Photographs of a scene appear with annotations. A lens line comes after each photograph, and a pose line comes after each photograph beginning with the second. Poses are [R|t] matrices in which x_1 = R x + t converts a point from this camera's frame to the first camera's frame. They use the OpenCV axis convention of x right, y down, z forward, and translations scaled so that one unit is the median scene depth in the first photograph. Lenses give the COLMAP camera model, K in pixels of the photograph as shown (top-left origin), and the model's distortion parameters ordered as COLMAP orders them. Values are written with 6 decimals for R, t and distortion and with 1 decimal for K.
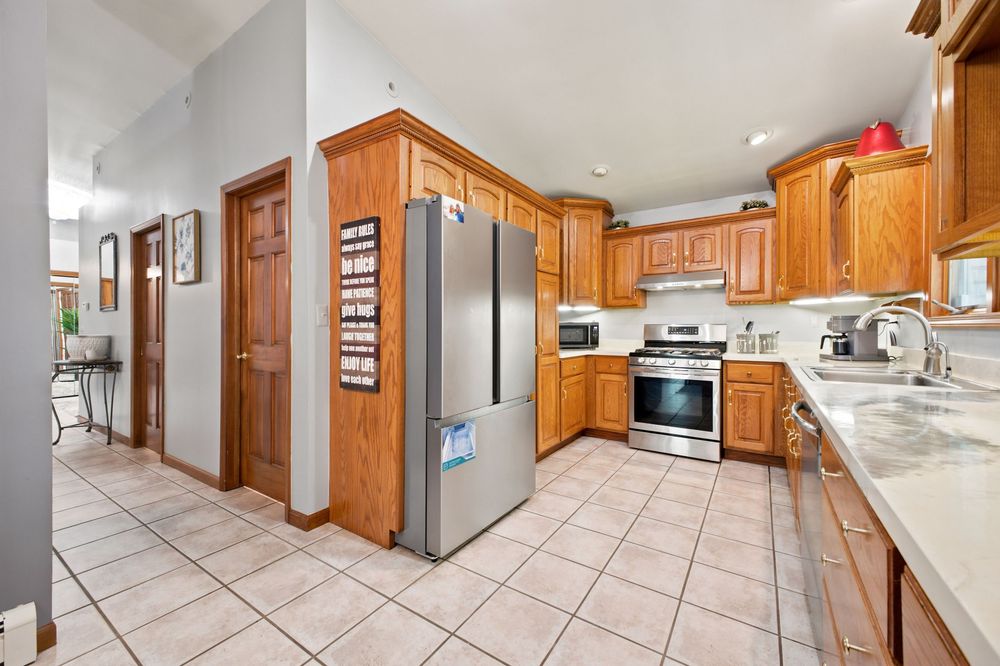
lens RADIAL K [[397.0, 0, 504.1], [0, 397.0, 329.8], [0, 0, 1]] dist [0.018658, 0.000248]
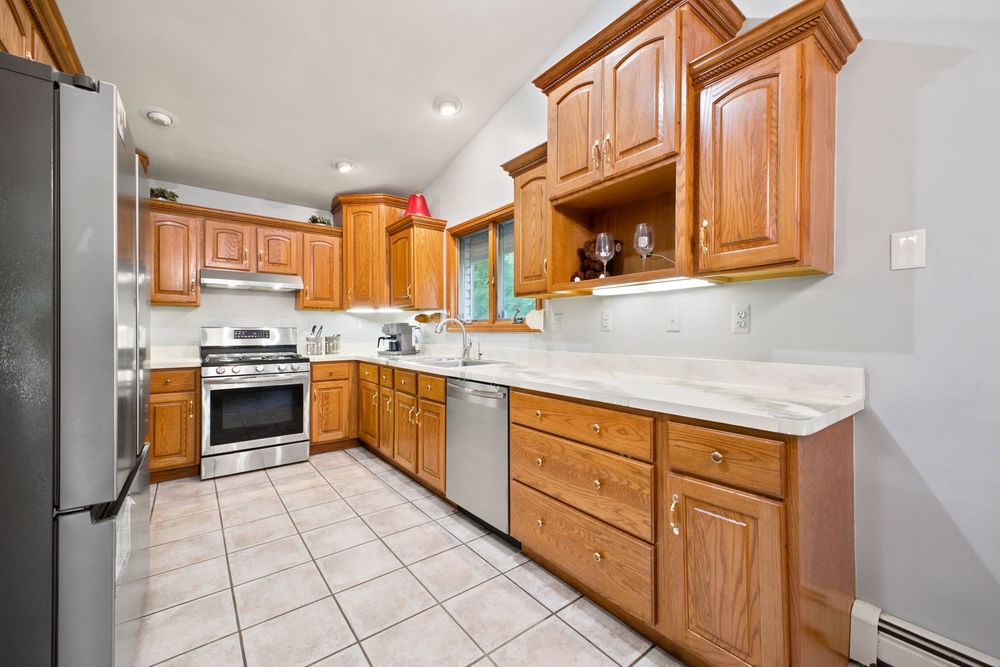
lens RADIAL K [[397.0, 0, 502.8], [0, 397.0, 332.4], [0, 0, 1]] dist [0.018658, 0.000248]
pose [[0.324681, -0.002984, 0.945819, -0.322857], [0.003453, 0.999992, 0.001969, -0.003226], [-0.945817, 0.002626, 0.324689, 0.204904]]
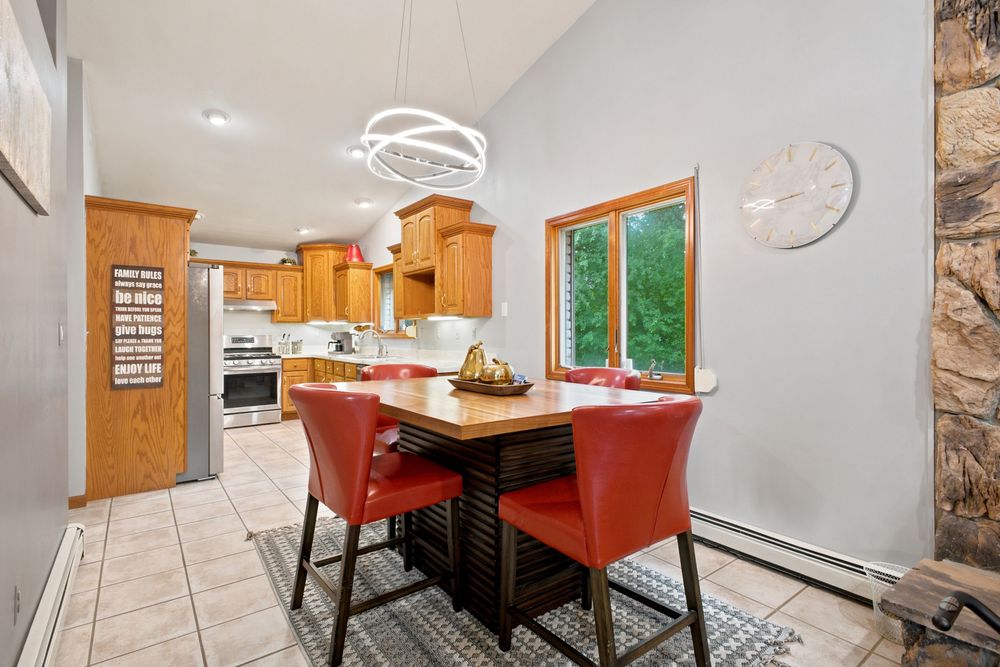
lens RADIAL K [[478.1, 0, 506.8], [0, 478.1, 332.5], [0, 0, 1]] dist [0.015961, -0.001806]
pose [[0.330511, -0.001550, 0.943801, -1.112947], [0.008221, 0.999965, -0.001236, -0.020975], [-0.943766, 0.008168, 0.330513, -0.562051]]
